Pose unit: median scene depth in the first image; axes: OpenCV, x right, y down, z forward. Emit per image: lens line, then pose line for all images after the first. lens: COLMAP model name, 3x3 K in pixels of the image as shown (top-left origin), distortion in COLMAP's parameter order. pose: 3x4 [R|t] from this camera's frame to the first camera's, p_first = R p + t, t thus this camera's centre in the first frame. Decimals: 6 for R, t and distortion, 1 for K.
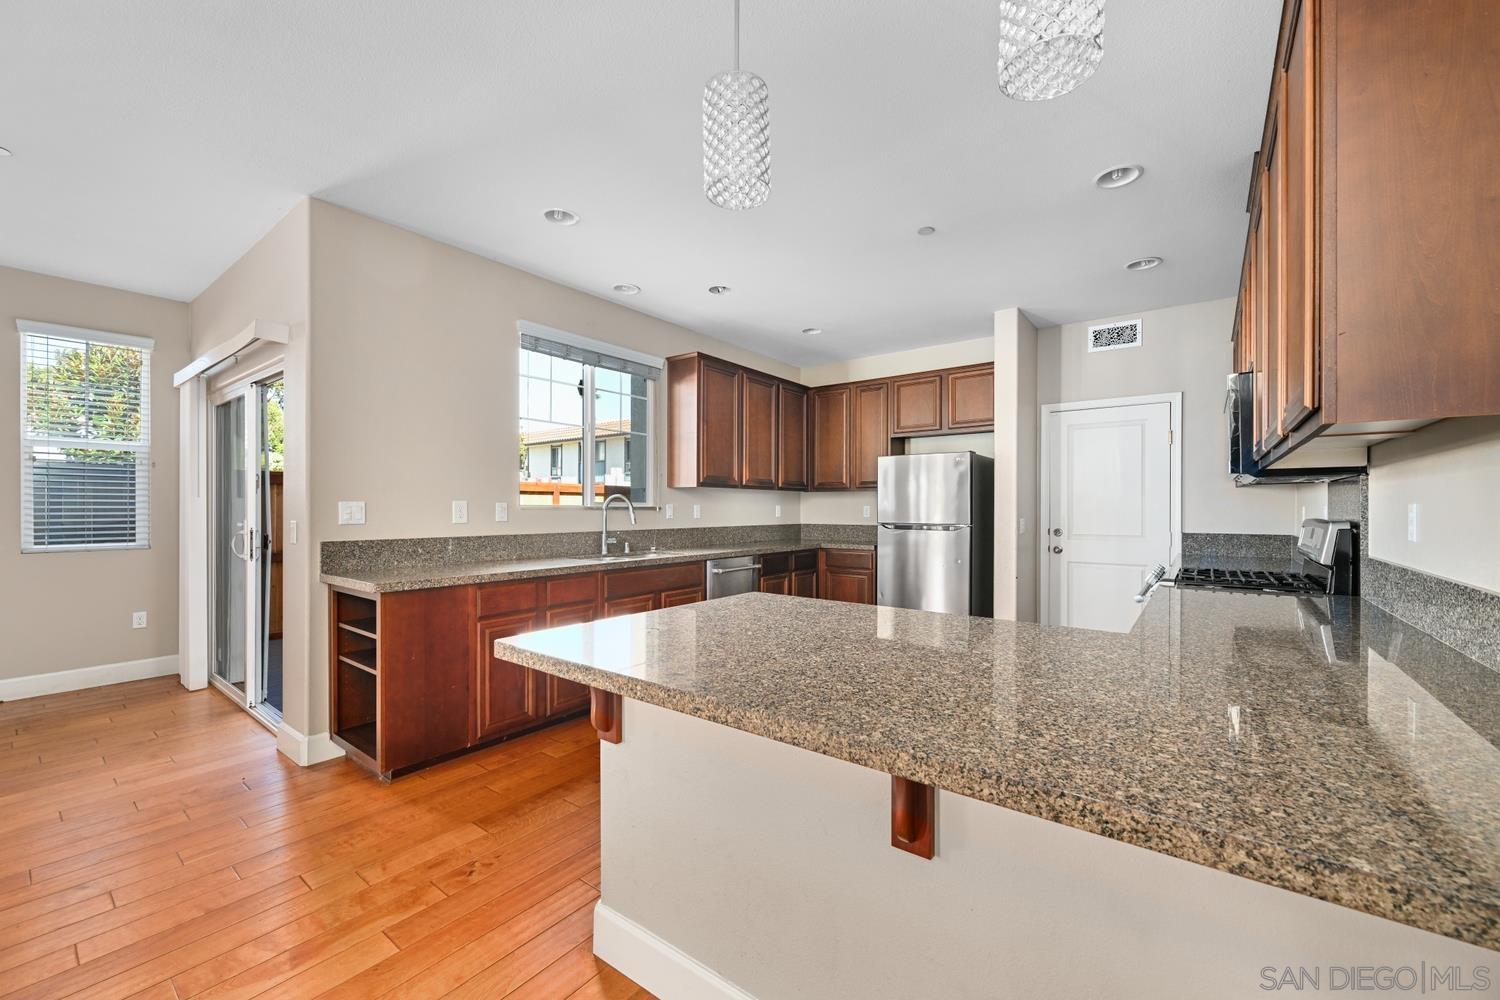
lens RADIAL K [[585.1, 0, 745.9], [0, 585.1, 508.5], [0, 0, 1]] dist [0.005845, -0.000730]
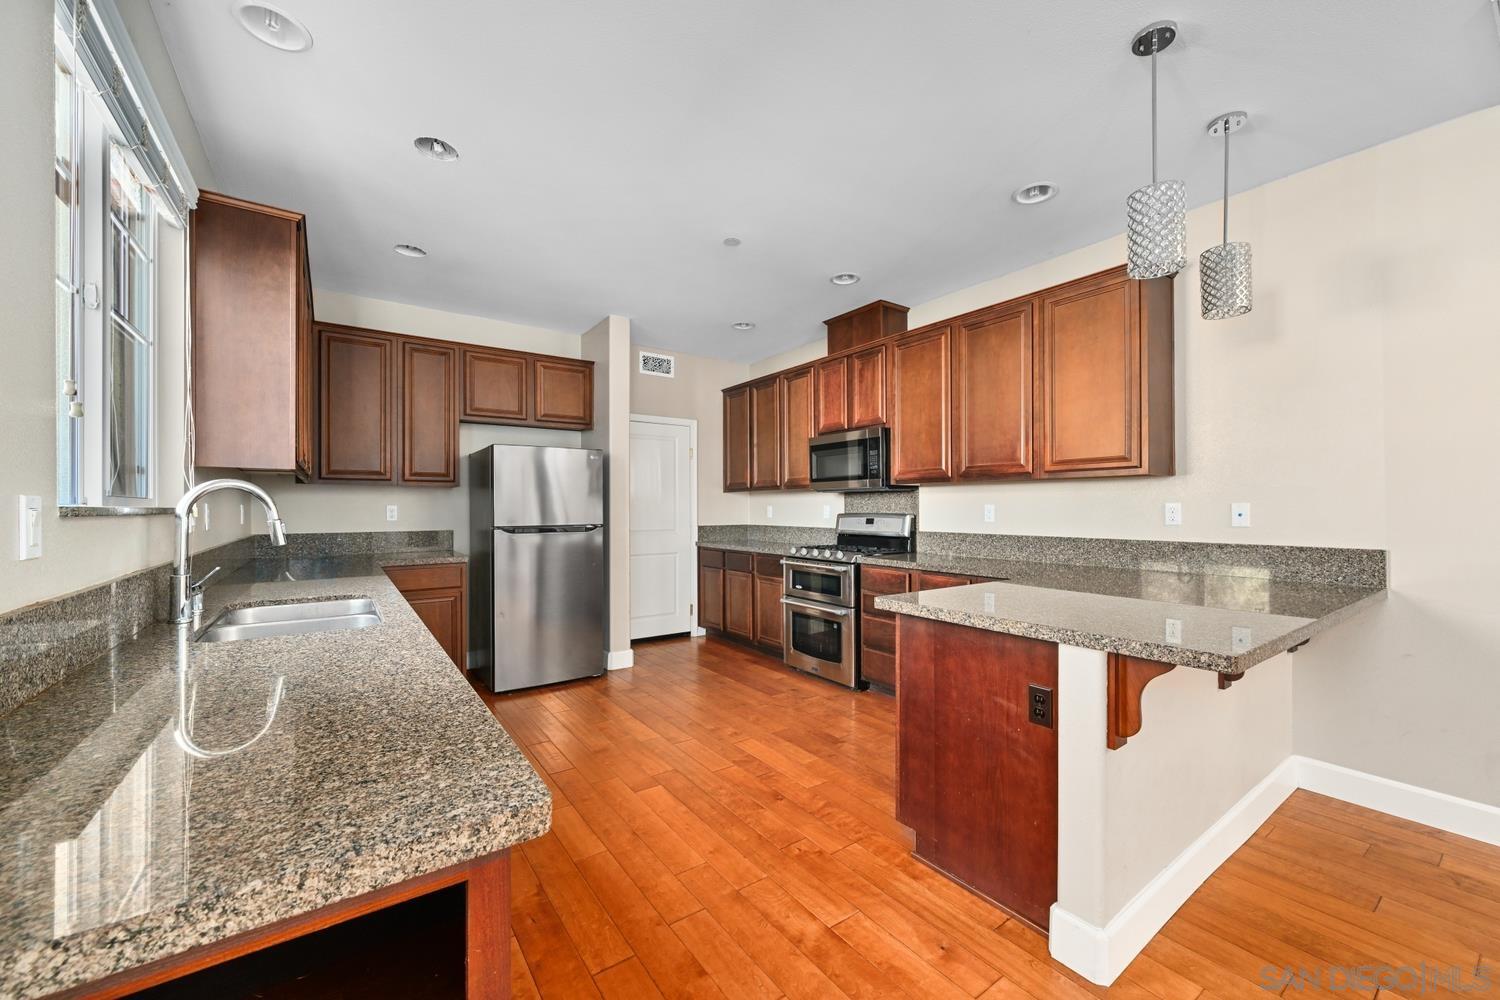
lens RADIAL K [[585.1, 0, 765.3], [0, 585.1, 503.0], [0, 0, 1]] dist [0.005845, -0.000730]
pose [[0.283592, -0.000467, 0.958945, -0.485843], [0.008090, 0.999965, -0.001905, -0.005780], [-0.958911, 0.008299, 0.283586, 0.470315]]
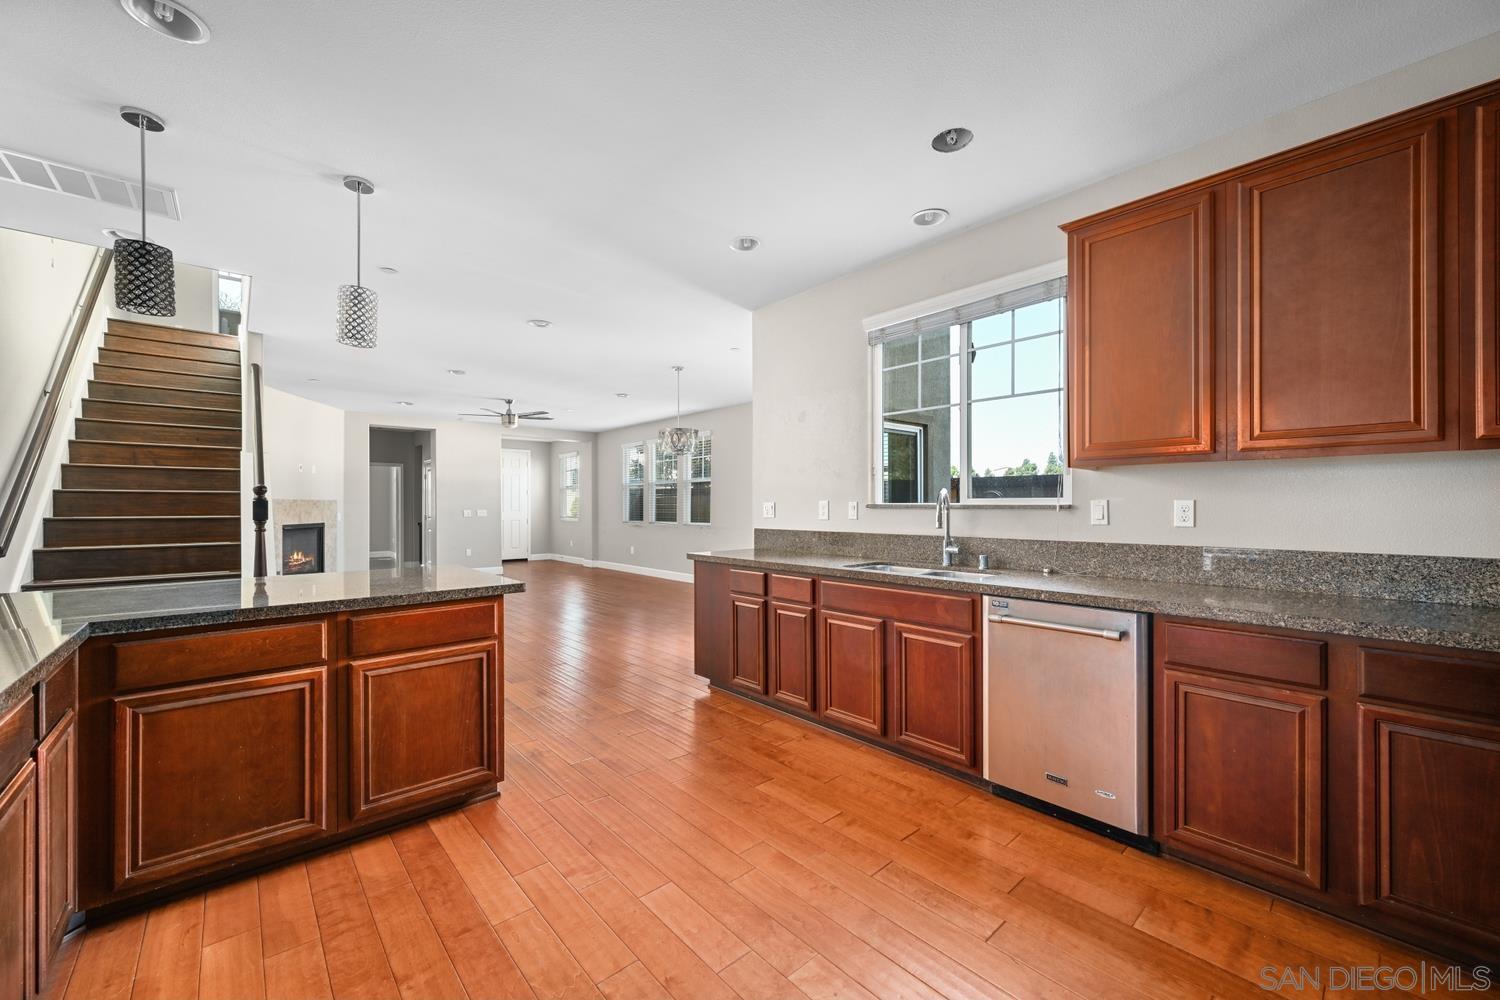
lens RADIAL K [[585.1, 0, 753.2], [0, 585.1, 509.4], [0, 0, 1]] dist [0.005845, -0.000730]
pose [[-0.182534, 0.000809, -0.983199, 0.536761], [-0.002688, 0.999996, 0.001321, 0.002432], [0.983196, 0.002884, -0.182531, 0.847037]]
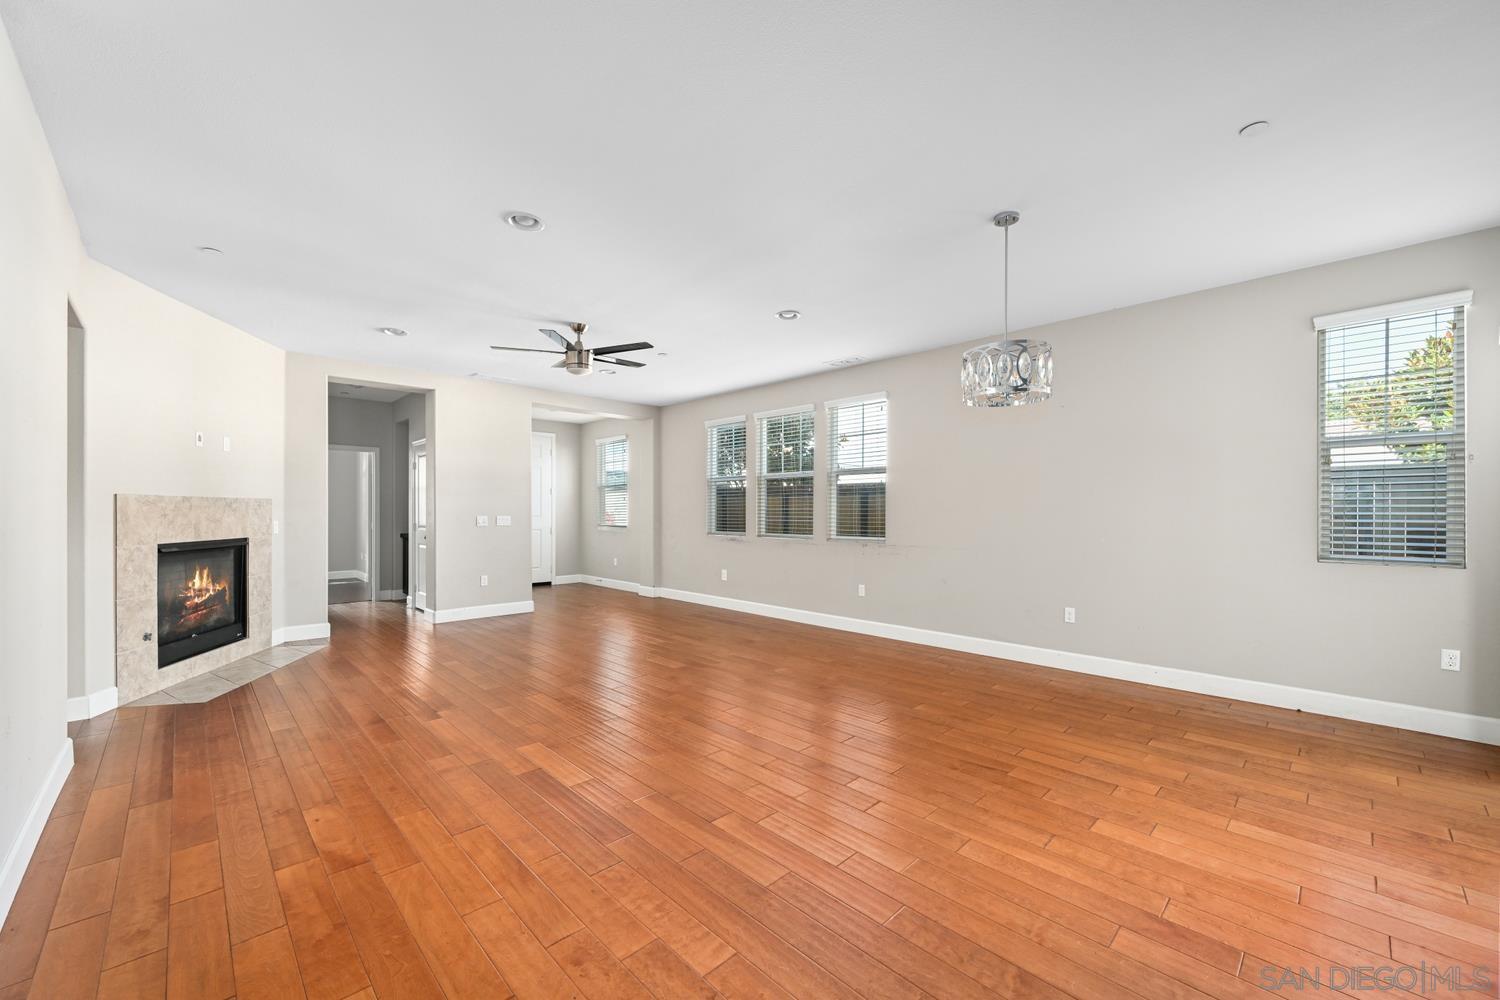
lens RADIAL K [[585.1, 0, 752.9], [0, 585.1, 515.5], [0, 0, 1]] dist [0.005845, -0.000730]
pose [[-0.135254, 0.002299, -0.990808, -0.141750], [-0.004920, 0.999983, 0.002992, 0.002270], [0.990799, 0.005280, -0.135241, 0.196975]]
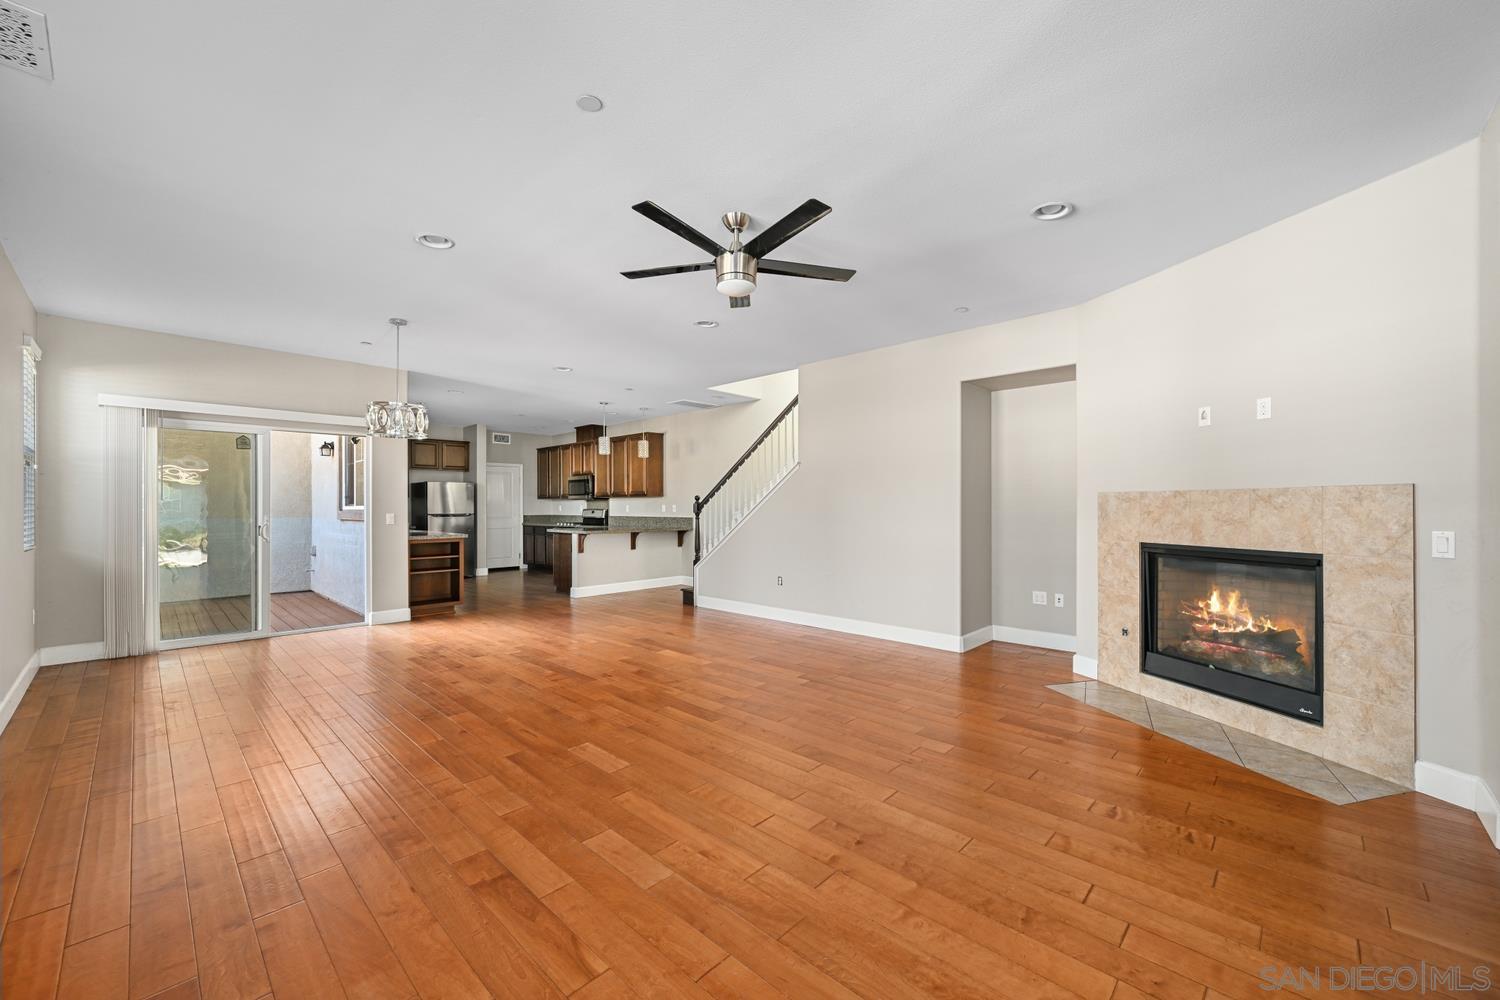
lens RADIAL K [[585.1, 0, 762.8], [0, 585.1, 502.9], [0, 0, 1]] dist [0.005845, -0.000730]
pose [[0.104987, -0.000495, 0.994473, -1.858314], [0.006161, 0.999981, -0.000152, -0.008084], [-0.994455, 0.006143, 0.104988, -0.403479]]
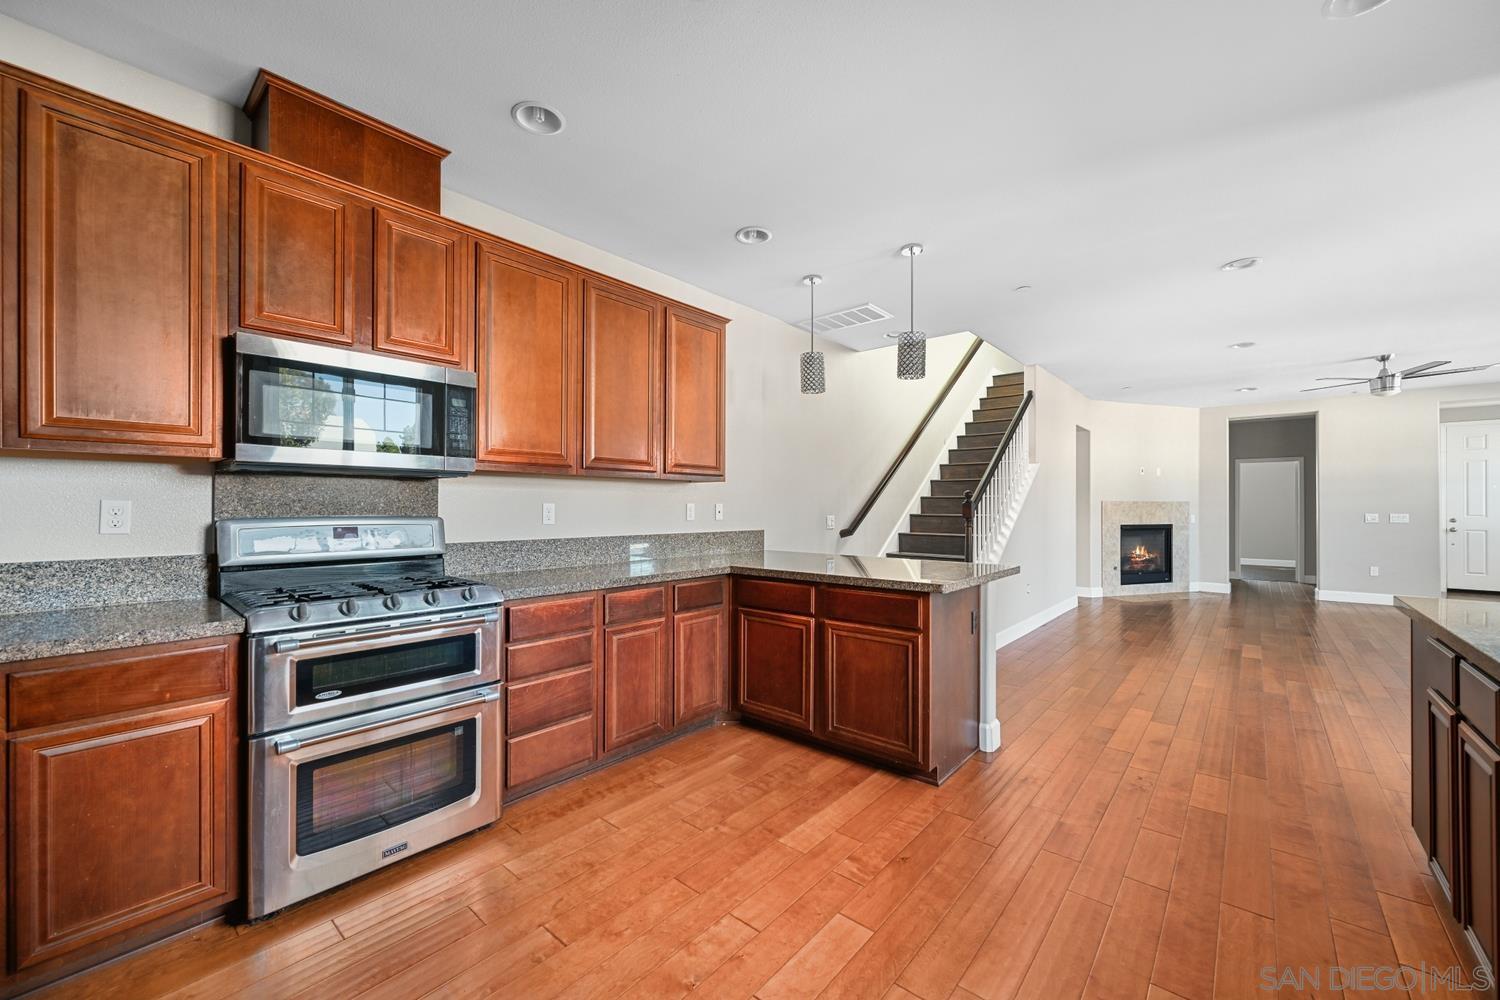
lens RADIAL K [[585.1, 0, 755.5], [0, 585.1, 503.9], [0, 0, 1]] dist [0.005845, -0.000730]
pose [[-0.998972, -0.006530, 0.044848, 0.171089], [-0.006631, 0.999976, -0.002107, -0.001302], [-0.044833, -0.002402, -0.998992, 1.108800]]
